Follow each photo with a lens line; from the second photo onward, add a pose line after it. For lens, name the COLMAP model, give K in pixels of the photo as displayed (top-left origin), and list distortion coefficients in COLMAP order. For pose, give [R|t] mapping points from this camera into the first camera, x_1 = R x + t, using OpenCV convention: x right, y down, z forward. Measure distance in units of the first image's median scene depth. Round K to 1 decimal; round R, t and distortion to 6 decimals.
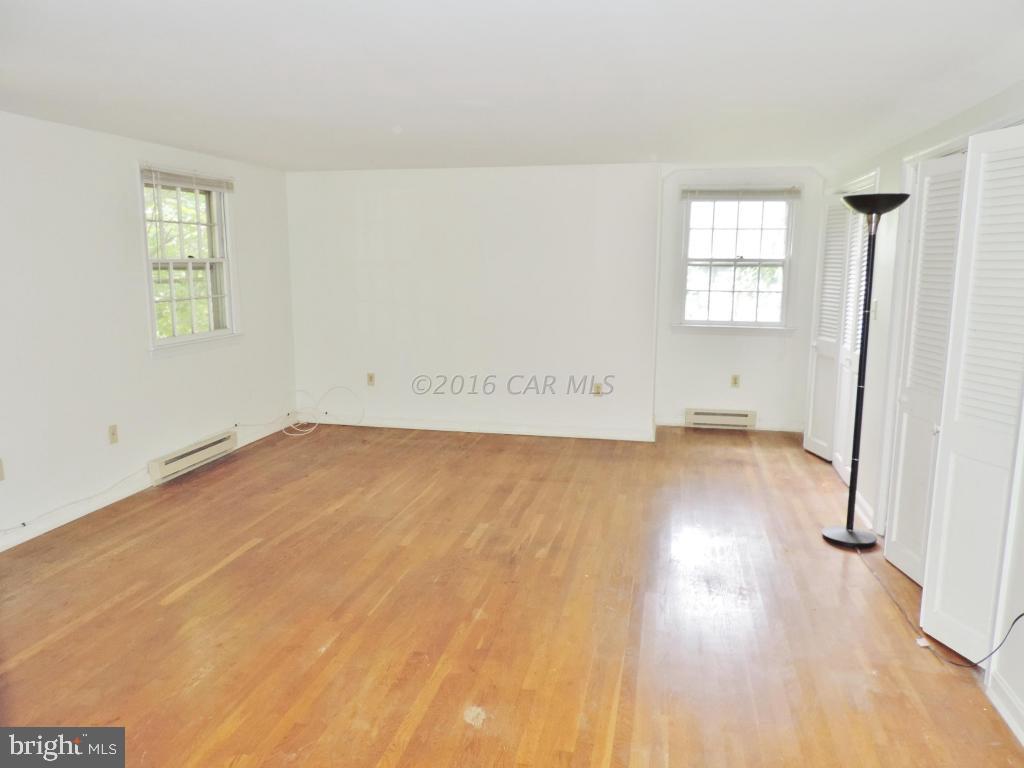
lens RADIAL K [[726.8, 0, 518.3], [0, 726.8, 385.5], [0, 0, 1]] dist [-0.032555, 0.001443]
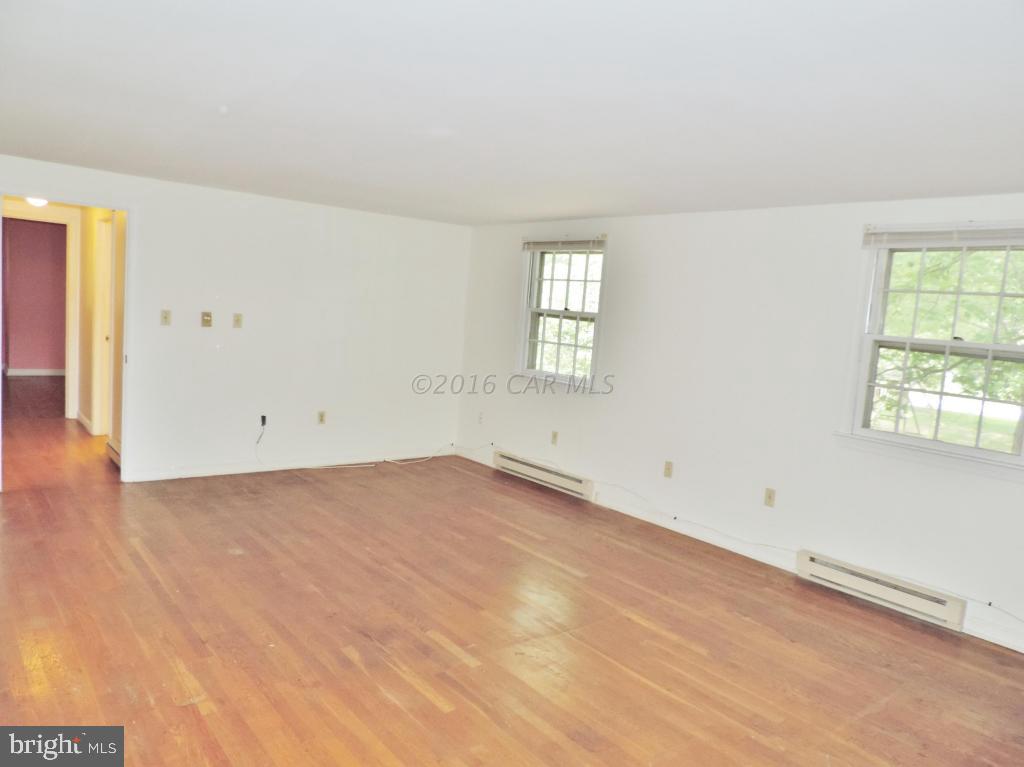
lens RADIAL K [[726.8, 0, 518.3], [0, 726.8, 385.0], [0, 0, 1]] dist [-0.032555, 0.001443]
pose [[-0.621877, 0.035563, -0.782307, 0.440198], [-0.210170, 0.954741, 0.210471, -0.217898], [0.754385, 0.295305, -0.586258, 1.243703]]
